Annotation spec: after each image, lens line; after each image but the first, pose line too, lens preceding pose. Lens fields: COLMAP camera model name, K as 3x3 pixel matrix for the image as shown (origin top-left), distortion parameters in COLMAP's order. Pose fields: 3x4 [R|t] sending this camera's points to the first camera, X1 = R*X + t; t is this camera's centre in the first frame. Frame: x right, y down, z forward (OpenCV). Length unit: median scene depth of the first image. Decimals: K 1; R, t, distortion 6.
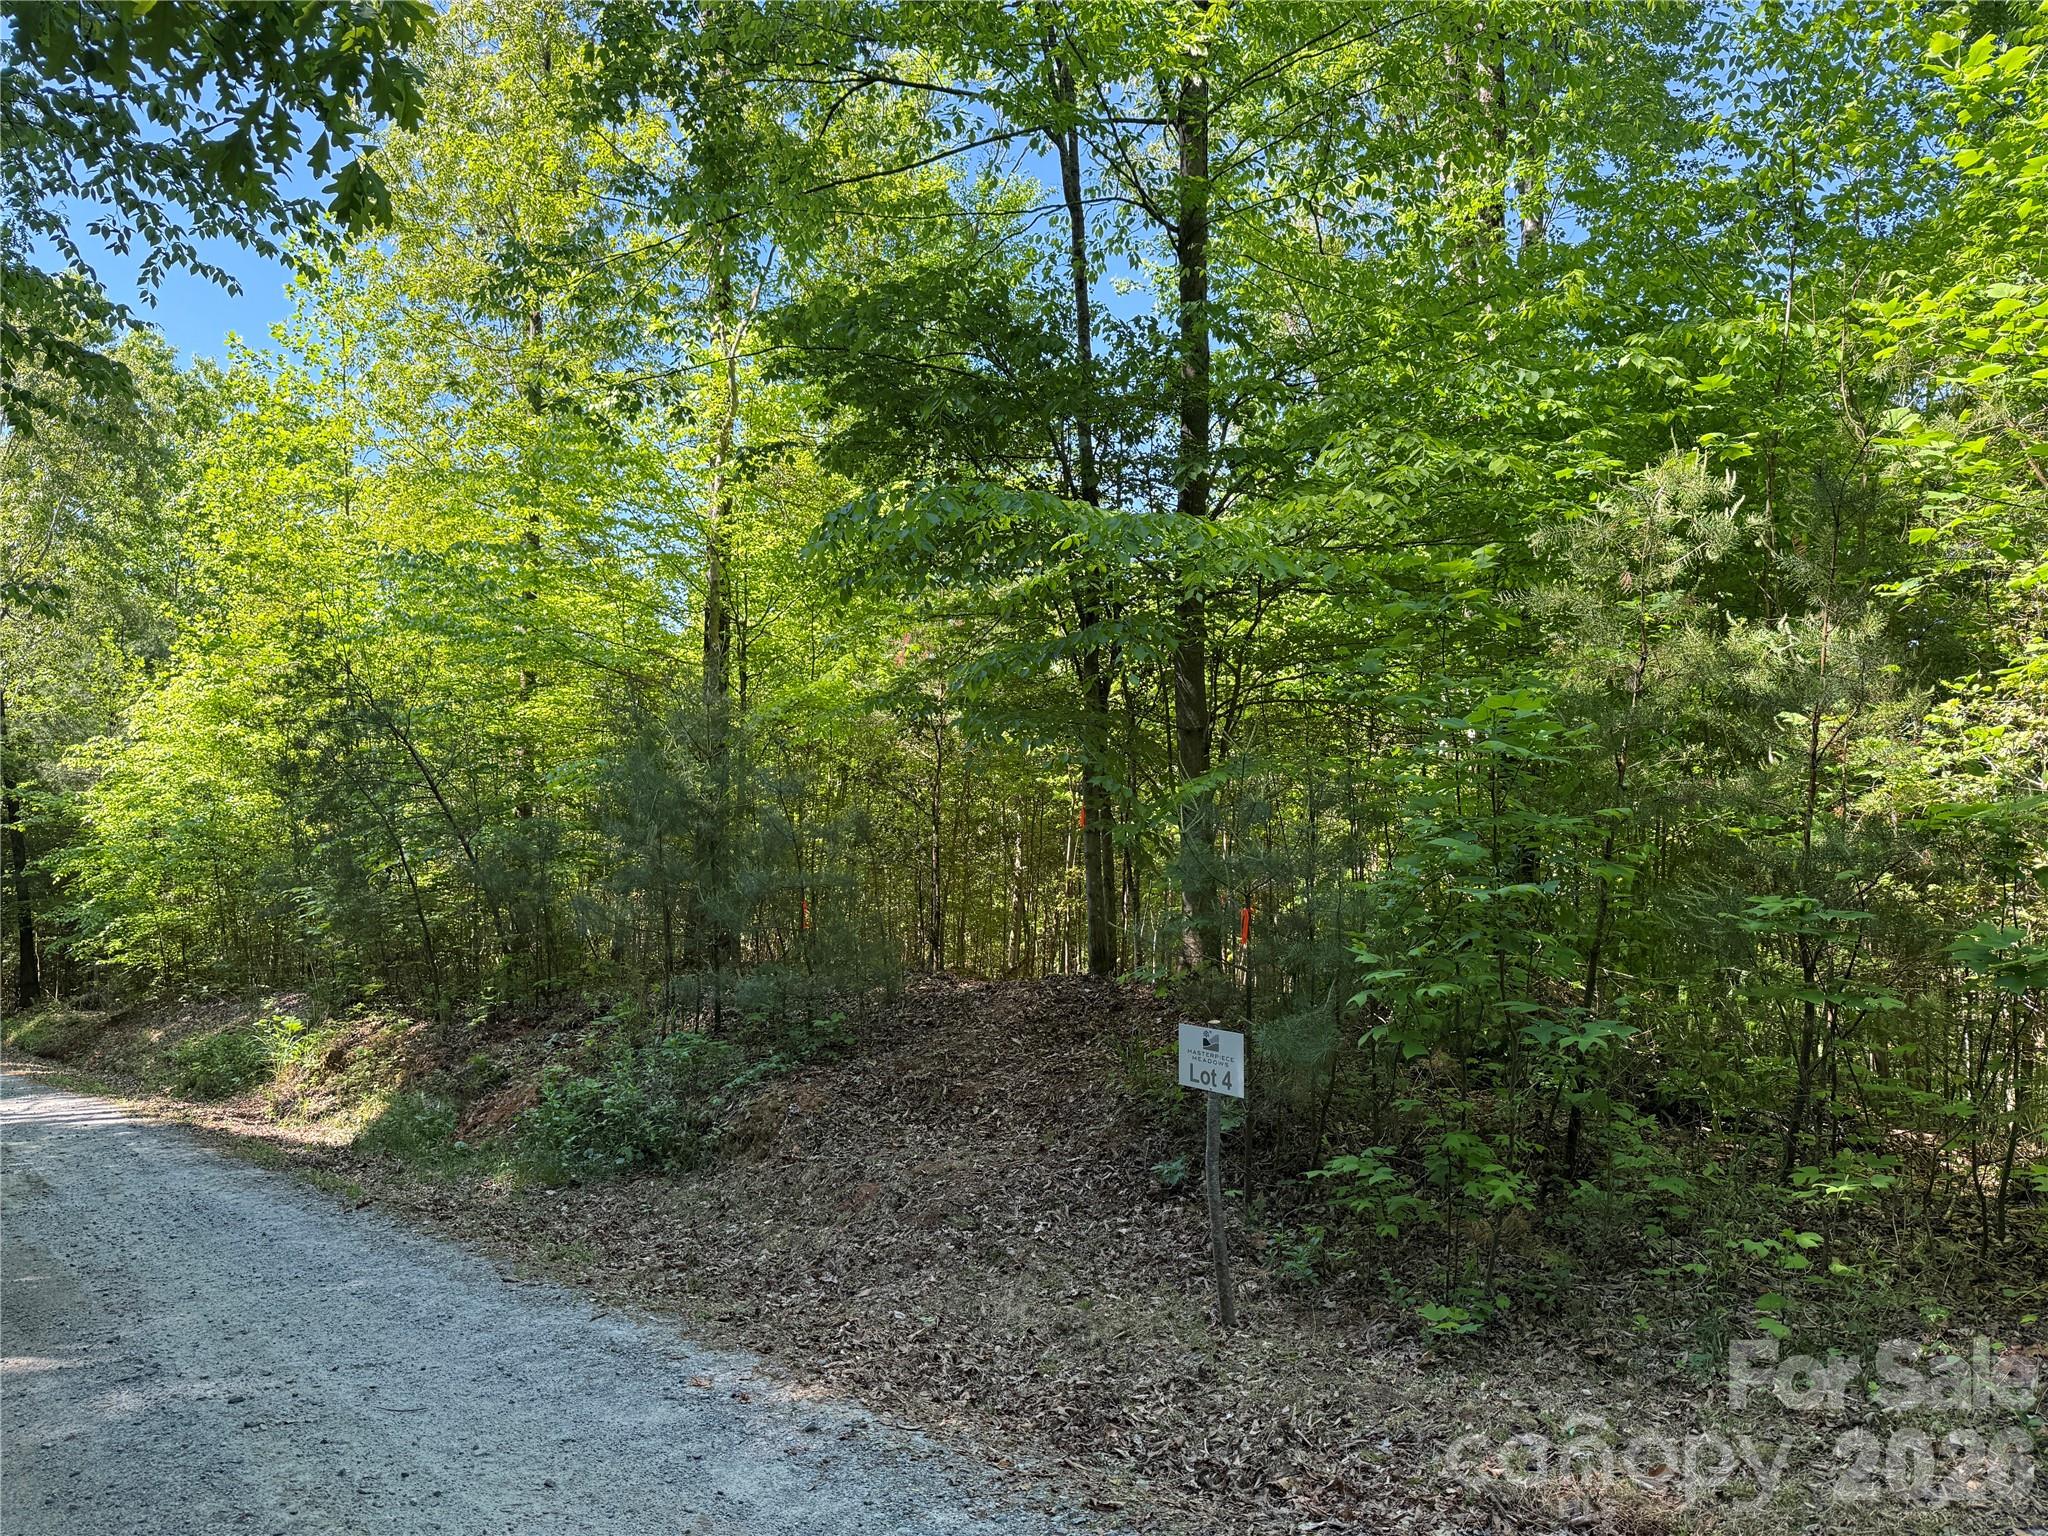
lens RADIAL K [[1435.7, 0, 990.9], [0, 1435.7, 718.3], [0, 0, 1]] dist [0.003955, -0.007815]
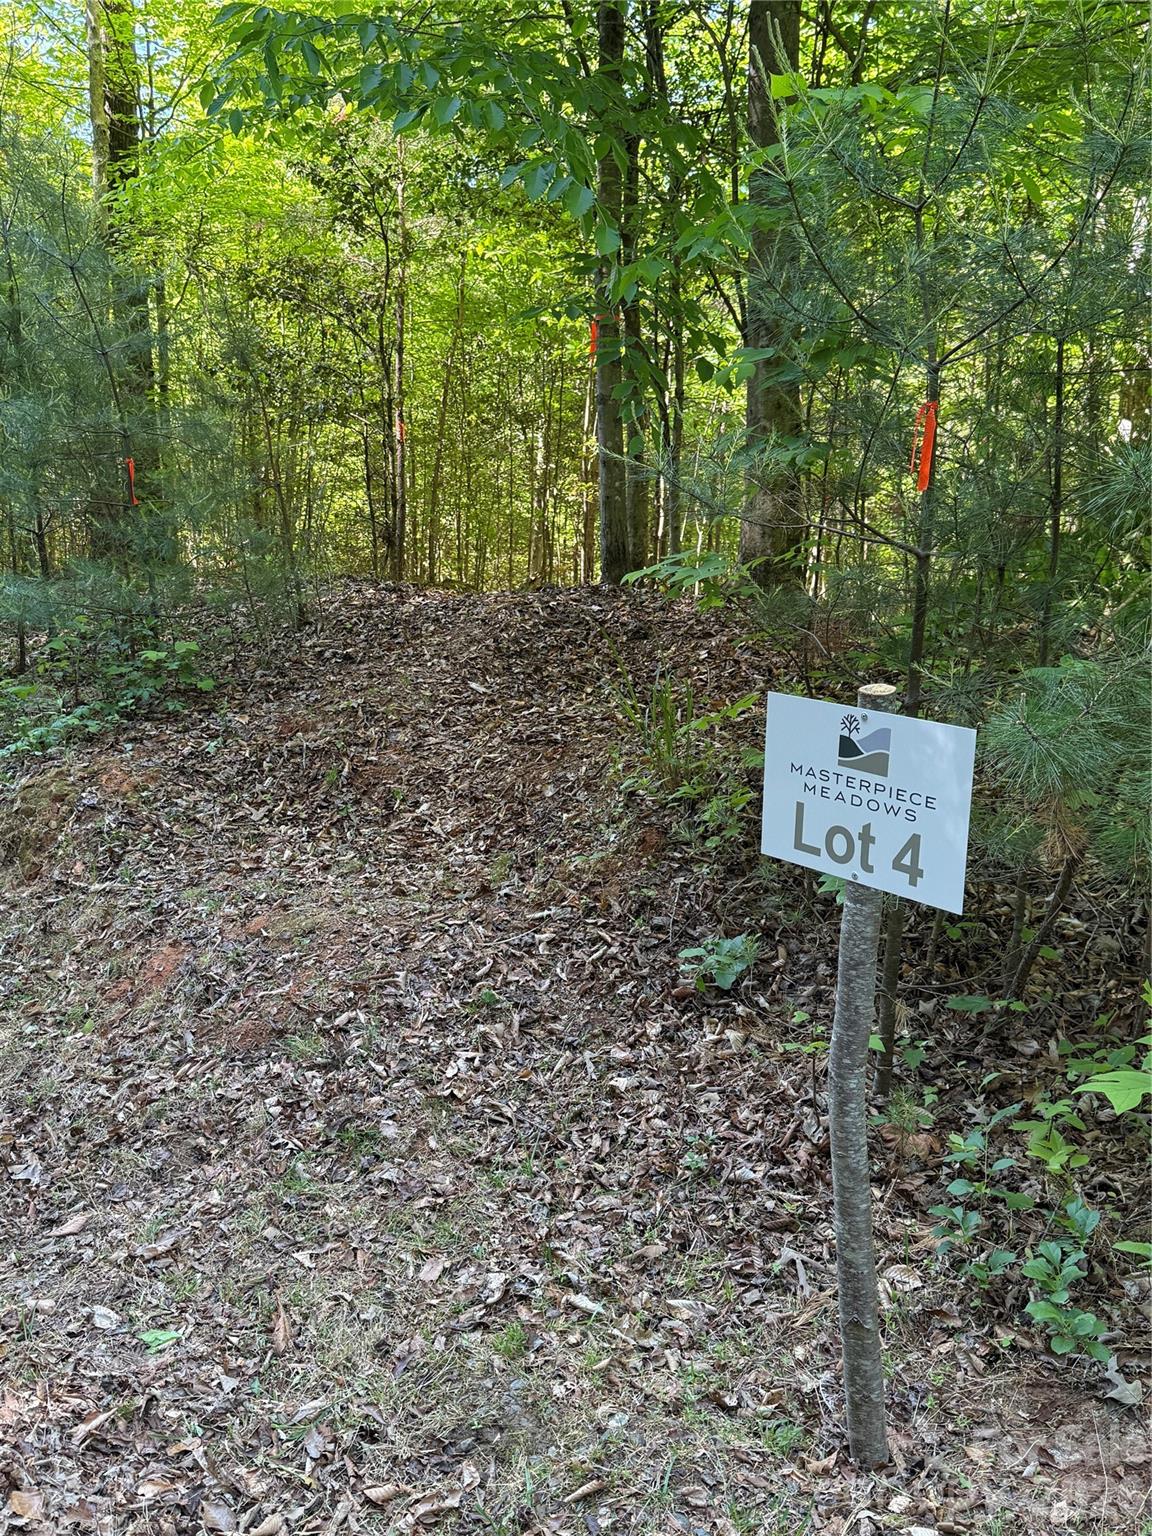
lens RADIAL K [[1413.2, 0, 591.0], [0, 1413.2, 684.1], [0, 0, 1]] dist [0.001772, 0.000000]
pose [[0.999257, 0.007170, 0.037858, 0.060078], [-0.015891, 0.971767, 0.235407, 0.105602], [-0.035101, -0.235834, 0.971159, 0.541418]]
